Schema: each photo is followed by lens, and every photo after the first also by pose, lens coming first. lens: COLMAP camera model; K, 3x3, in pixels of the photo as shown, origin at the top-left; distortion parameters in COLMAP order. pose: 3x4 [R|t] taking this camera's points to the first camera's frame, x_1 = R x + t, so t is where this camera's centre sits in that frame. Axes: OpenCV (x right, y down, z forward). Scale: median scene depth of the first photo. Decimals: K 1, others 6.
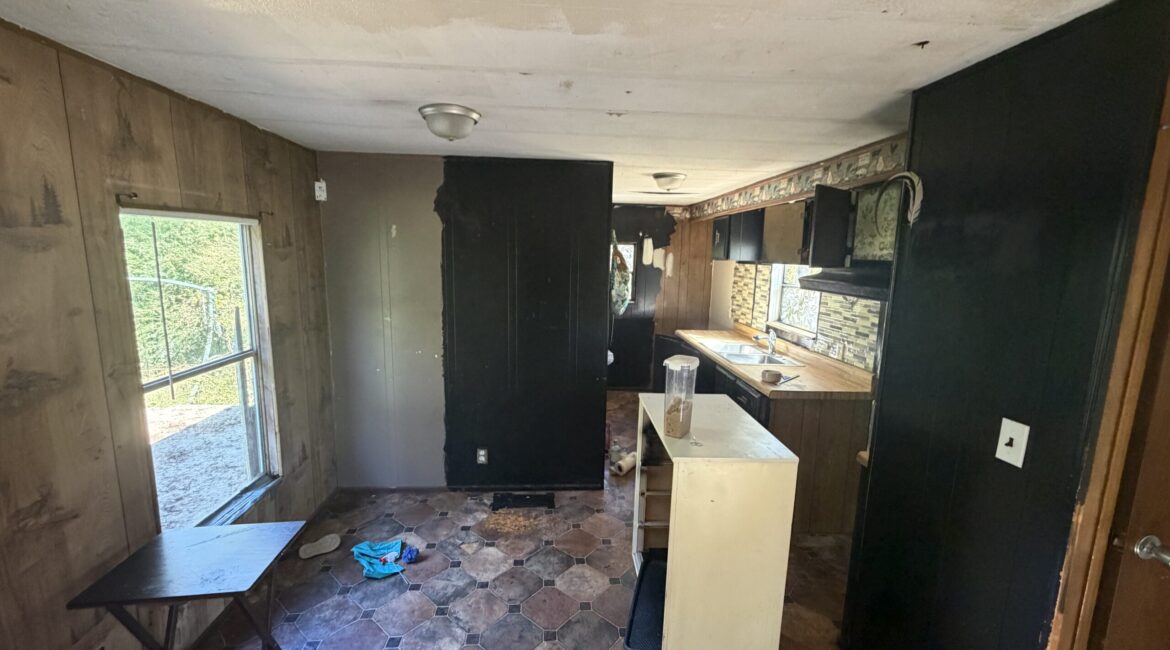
lens RADIAL K [[468.1, 0, 591.7], [0, 468.1, 325.5], [0, 0, 1]] dist [0.003834, 0.000161]
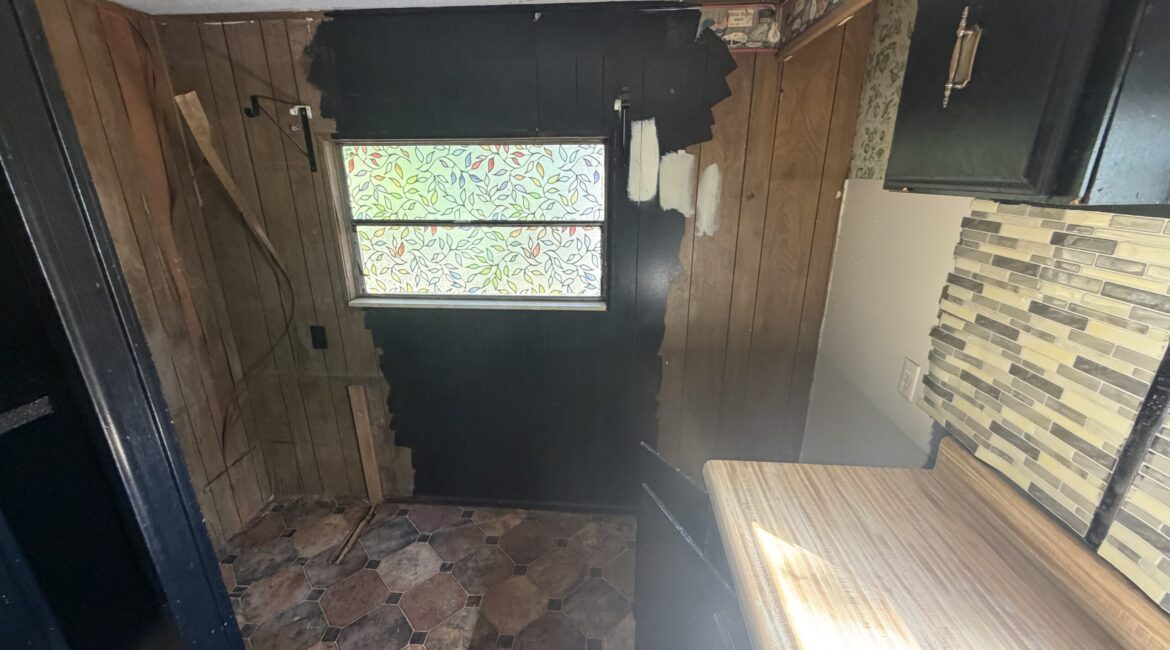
lens RADIAL K [[468.1, 0, 584.3], [0, 468.1, 326.3], [0, 0, 1]] dist [0.003834, 0.000161]
pose [[0.989391, 0.017229, -0.144254, 0.177730], [0.007648, 0.985389, 0.170145, -0.136533], [0.145078, -0.169444, 0.974803, 0.889025]]
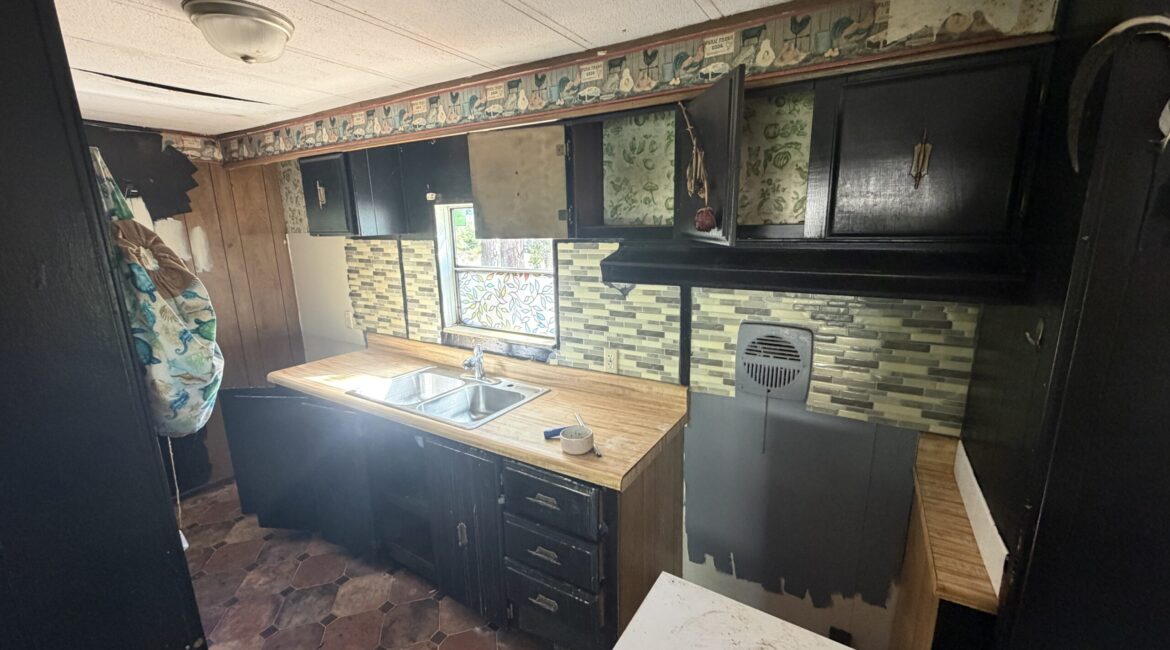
lens RADIAL K [[468.1, 0, 578.9], [0, 468.1, 329.5], [0, 0, 1]] dist [0.003834, 0.000161]
pose [[0.588649, -0.217268, 0.778644, -0.018532], [0.154243, 0.975696, 0.155646, -0.080988], [-0.793538, 0.028480, 0.607854, 0.478648]]
